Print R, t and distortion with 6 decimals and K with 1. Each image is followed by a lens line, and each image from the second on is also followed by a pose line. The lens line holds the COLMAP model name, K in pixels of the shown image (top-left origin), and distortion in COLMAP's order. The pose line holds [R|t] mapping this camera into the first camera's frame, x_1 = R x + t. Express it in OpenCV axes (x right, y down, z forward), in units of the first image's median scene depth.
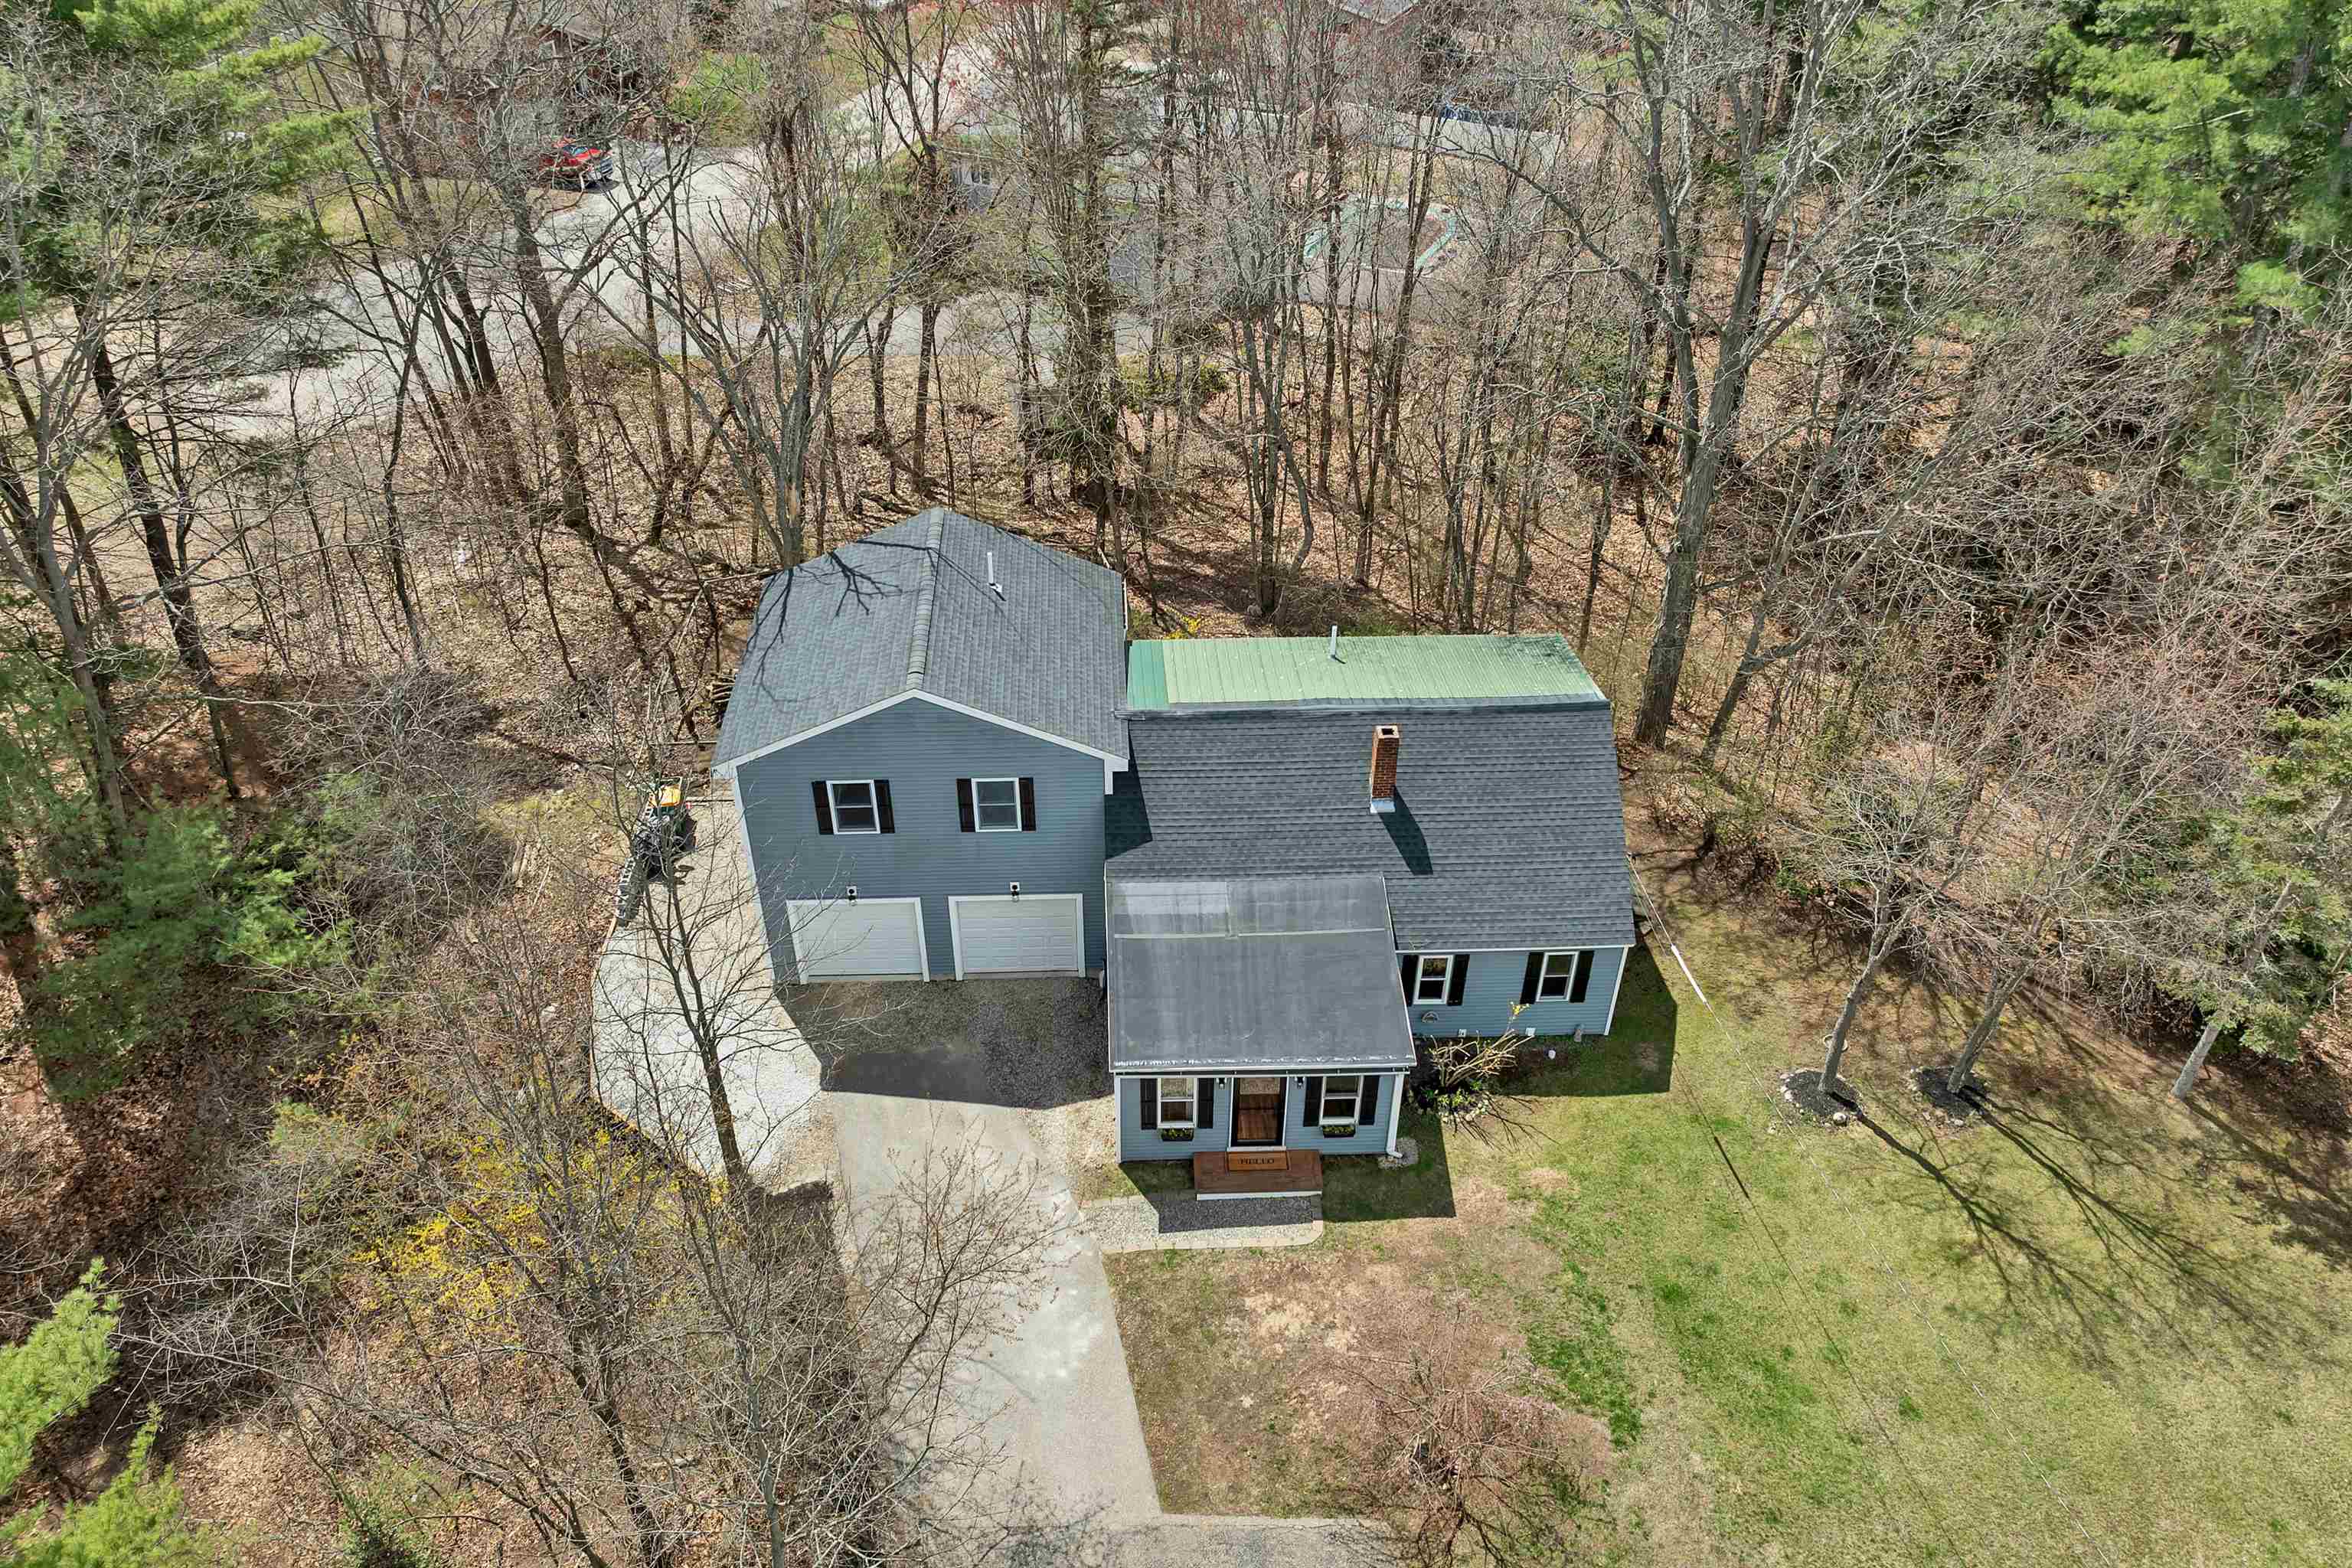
lens RADIAL K [[1685.7, 0, 1192.3], [0, 1685.7, 867.6], [0, 0, 1]] dist [-0.009040, -0.109570]
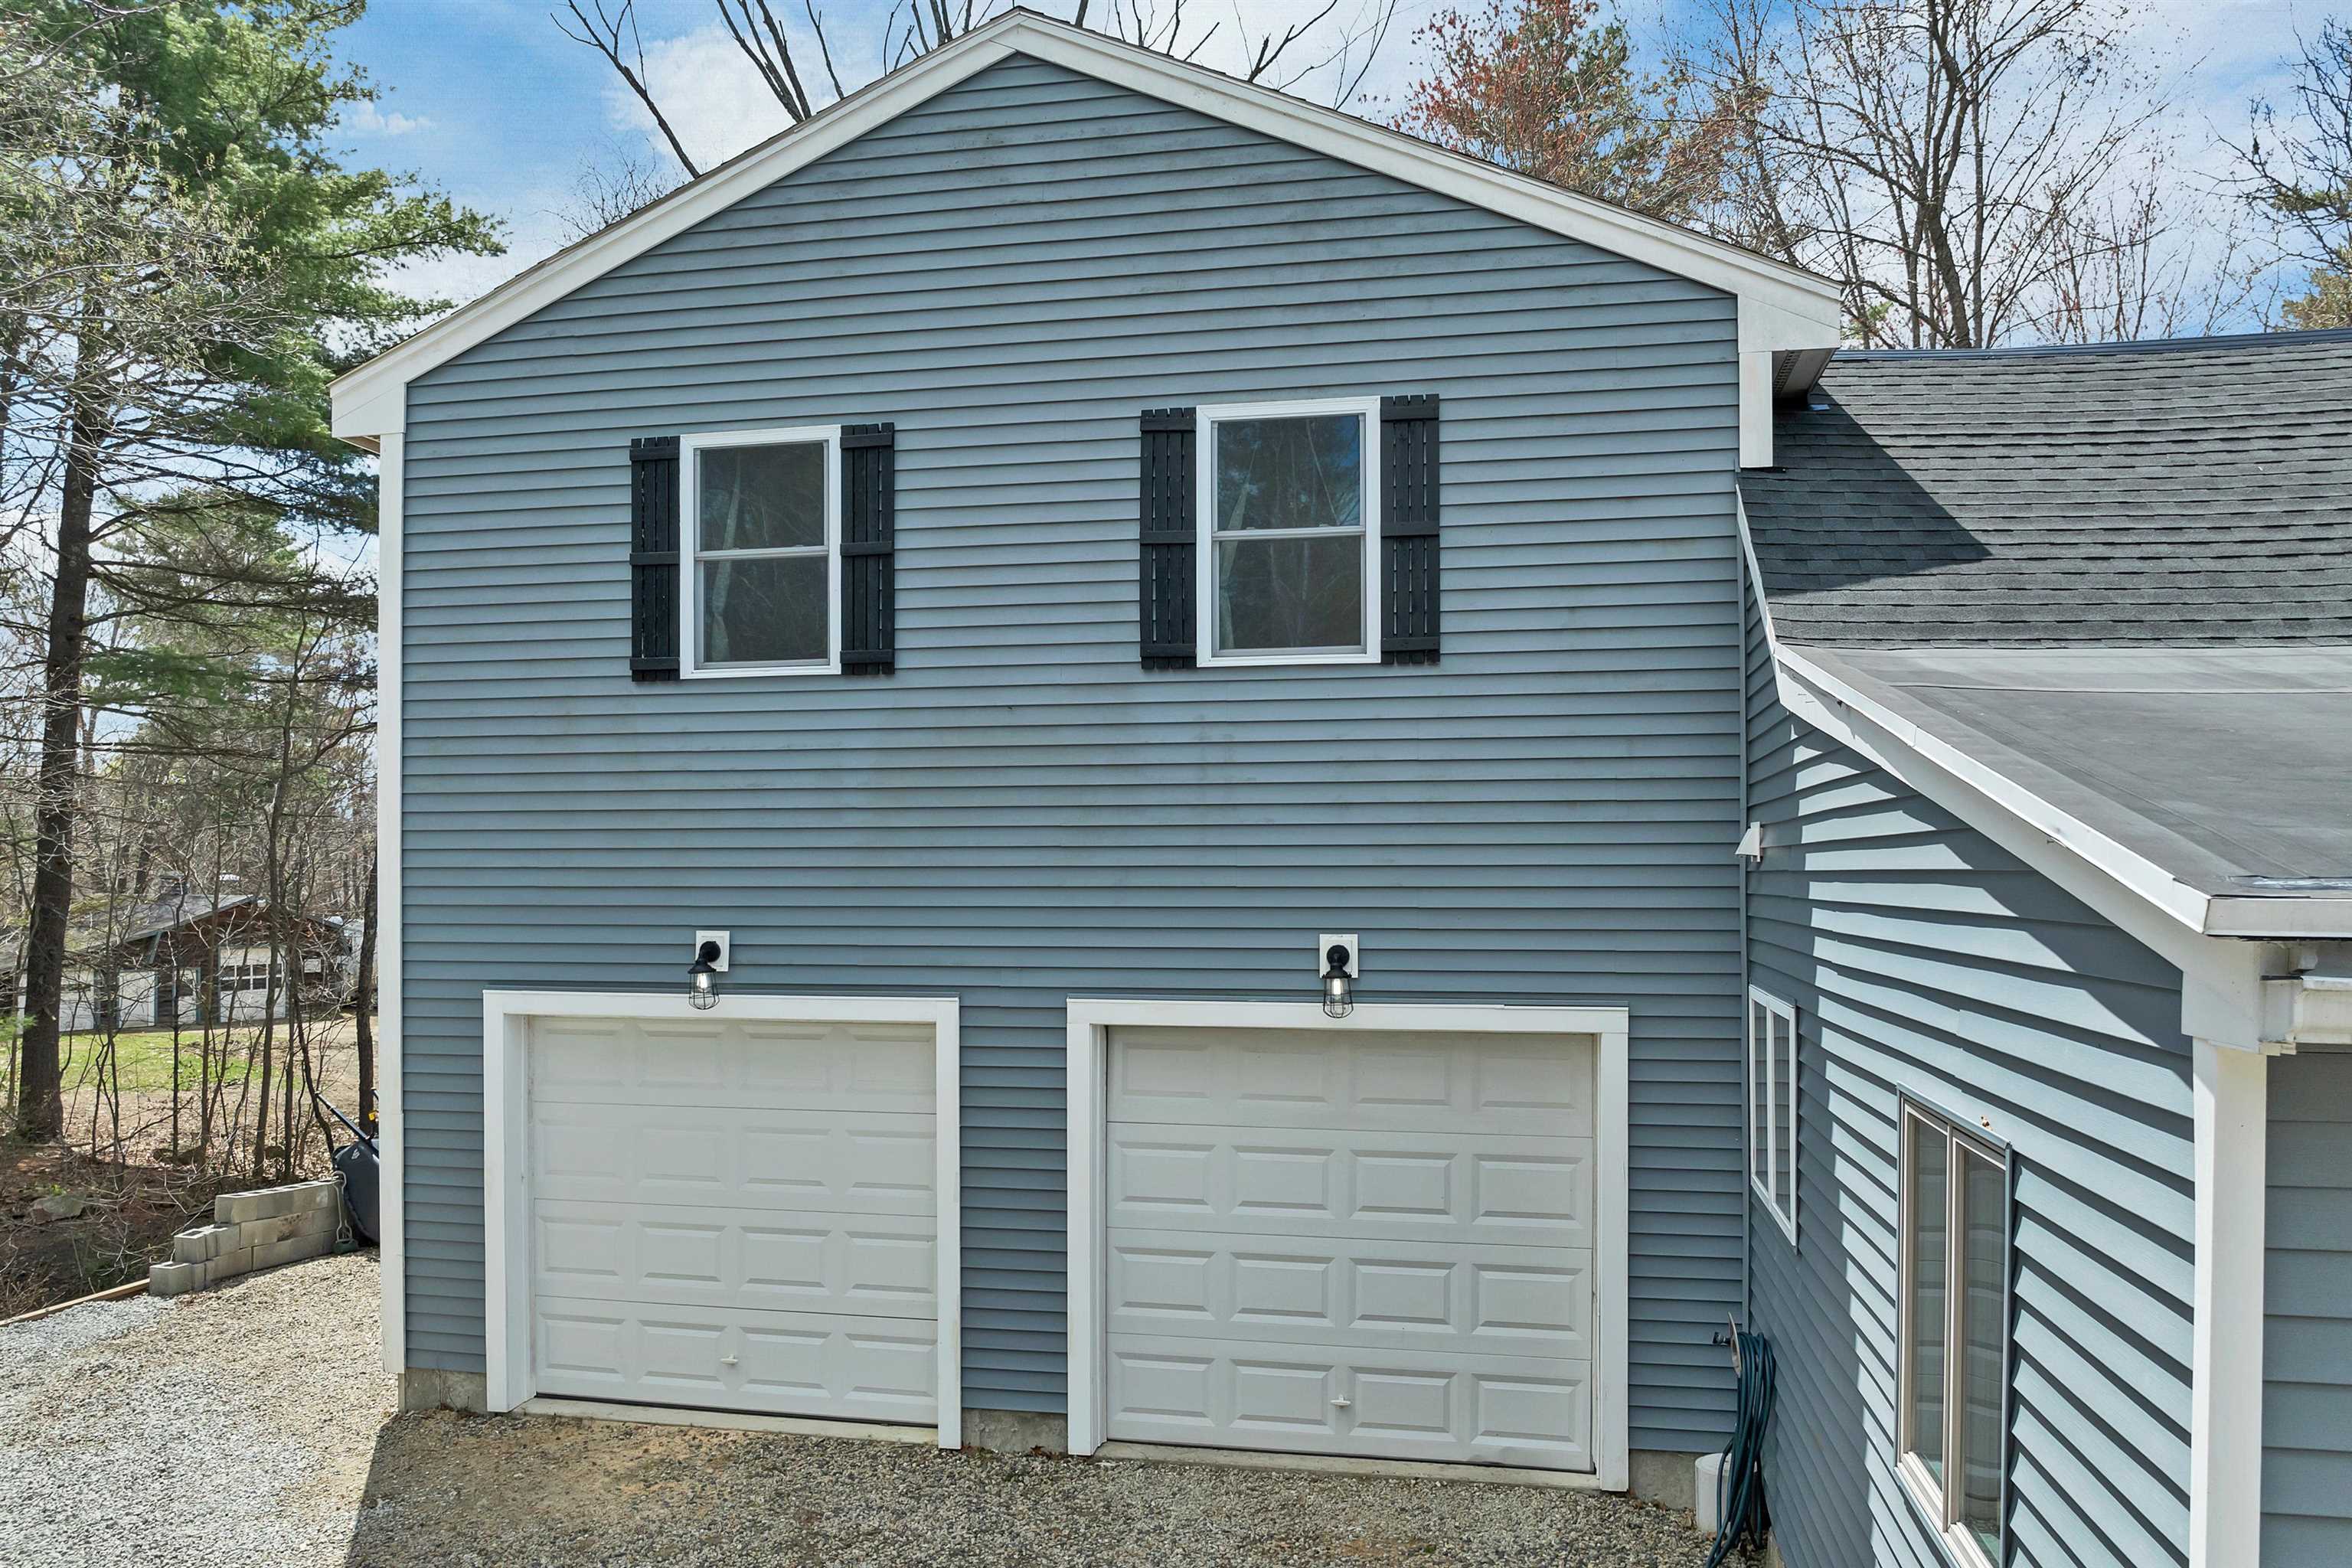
lens RADIAL K [[1685.7, 0, 1192.3], [0, 1685.7, 867.6], [0, 0, 1]] dist [-0.009040, -0.109570]
pose [[0.968016, -0.015336, -0.250419, -0.073129], [-0.143592, 0.784624, -0.603115, 0.166182], [0.205734, 0.619783, 0.757326, 0.903088]]
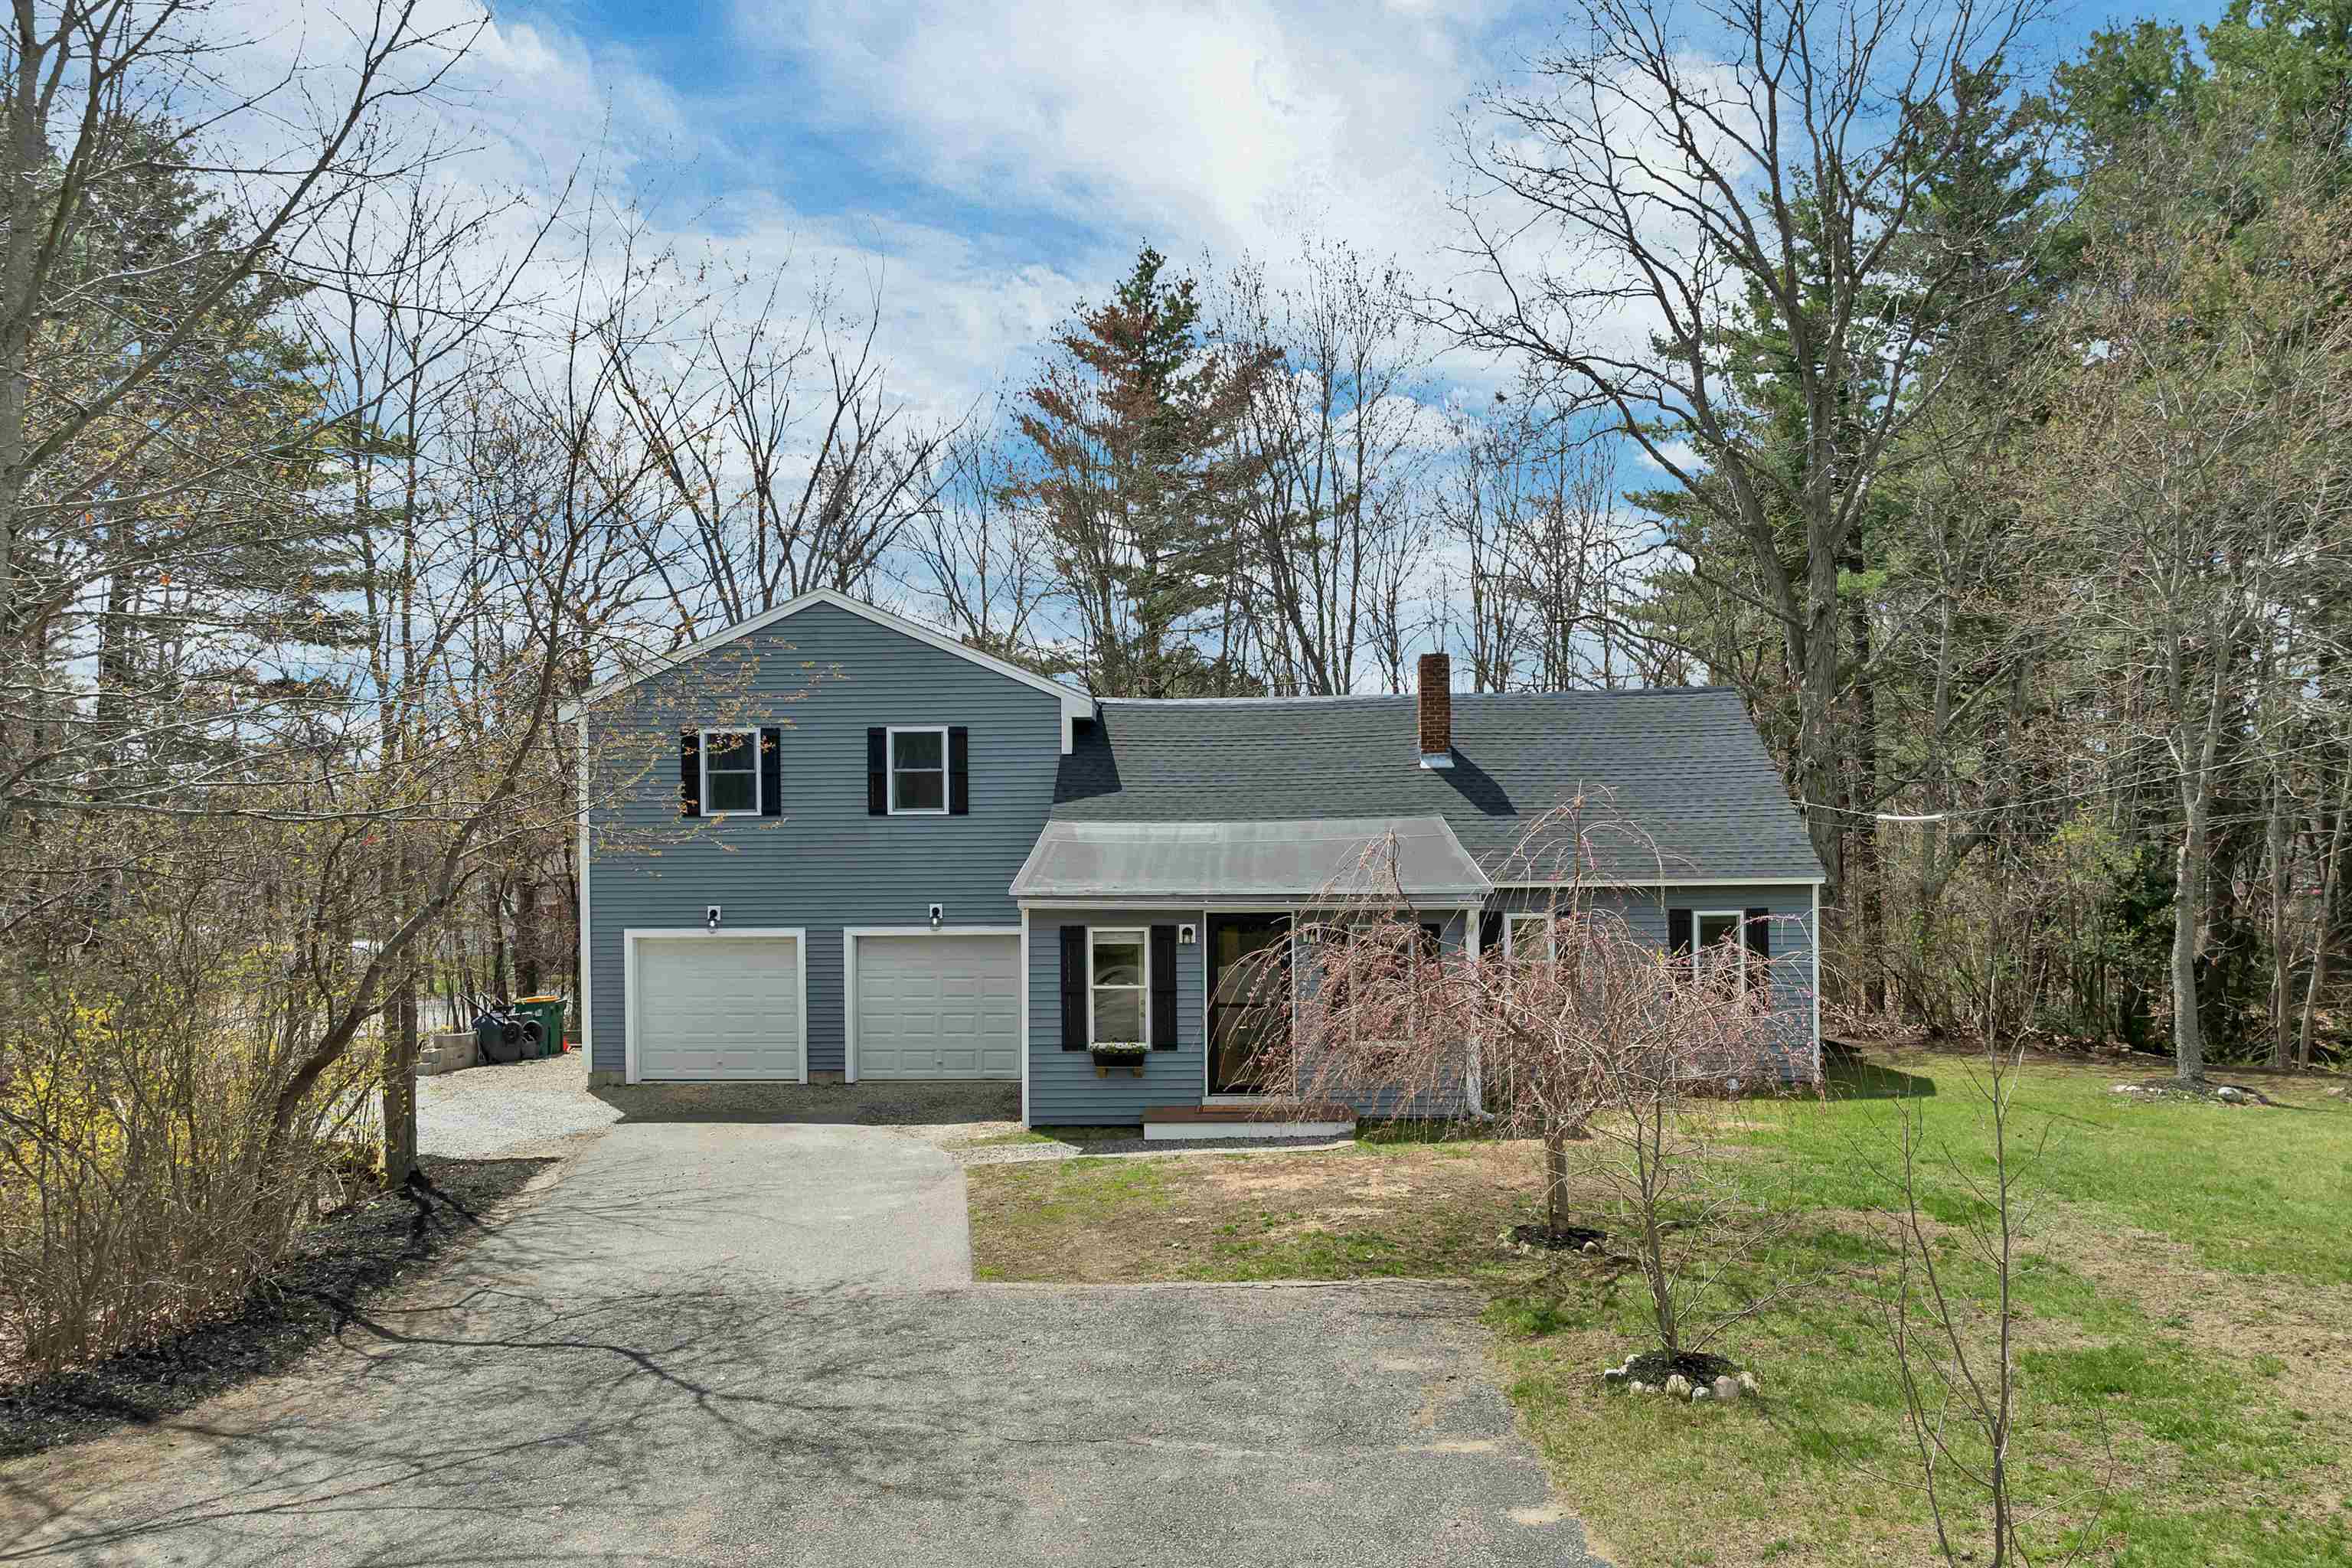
lens RADIAL K [[1684.2, 0, 1187.0], [0, 1684.2, 875.7], [0, 0, 1]] dist [-0.043587, -0.005627]
pose [[0.996238, -0.022665, -0.083639, 0.069915], [-0.033595, 0.788679, -0.613887, 0.490184], [0.079878, 0.614388, 0.784951, 0.485442]]
